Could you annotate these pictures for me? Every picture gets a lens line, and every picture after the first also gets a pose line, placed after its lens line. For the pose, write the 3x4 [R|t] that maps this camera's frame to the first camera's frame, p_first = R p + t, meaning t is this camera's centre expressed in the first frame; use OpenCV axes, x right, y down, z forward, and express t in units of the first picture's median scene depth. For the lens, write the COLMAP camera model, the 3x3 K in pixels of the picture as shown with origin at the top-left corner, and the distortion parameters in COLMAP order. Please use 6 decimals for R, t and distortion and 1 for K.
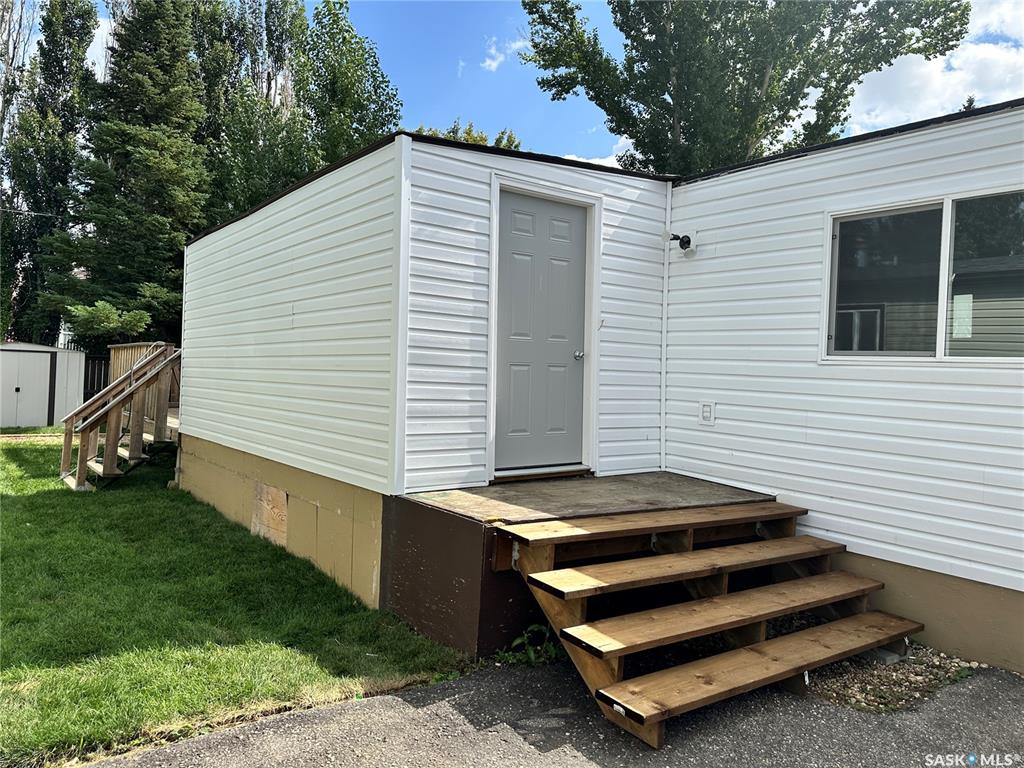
lens RADIAL K [[714.9, 0, 512.0], [0, 714.9, 384.0], [0, 0, 1]] dist [-0.005788, -0.009298]
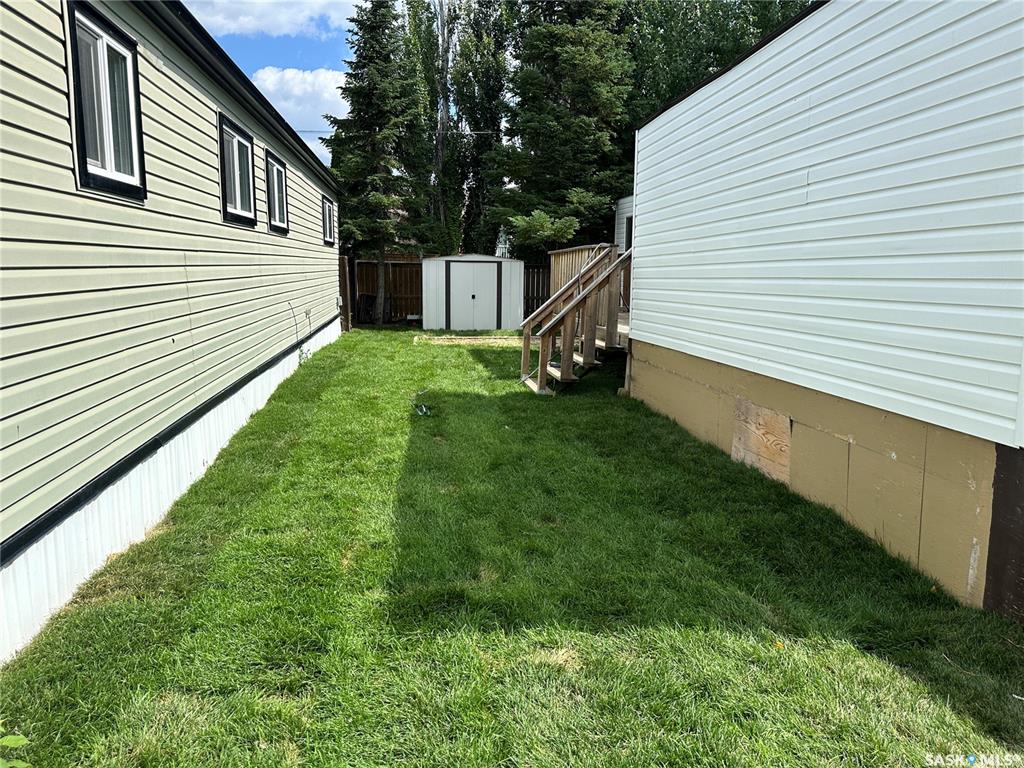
lens RADIAL K [[698.4, 0, 515.8], [0, 698.4, 410.4], [0, 0, 1]] dist [0.126522, -0.288199]
pose [[0.860978, 0.065741, -0.504375, -0.105685], [0.022592, 0.985691, 0.167041, 0.002291], [0.508140, -0.155213, 0.847173, 0.099776]]
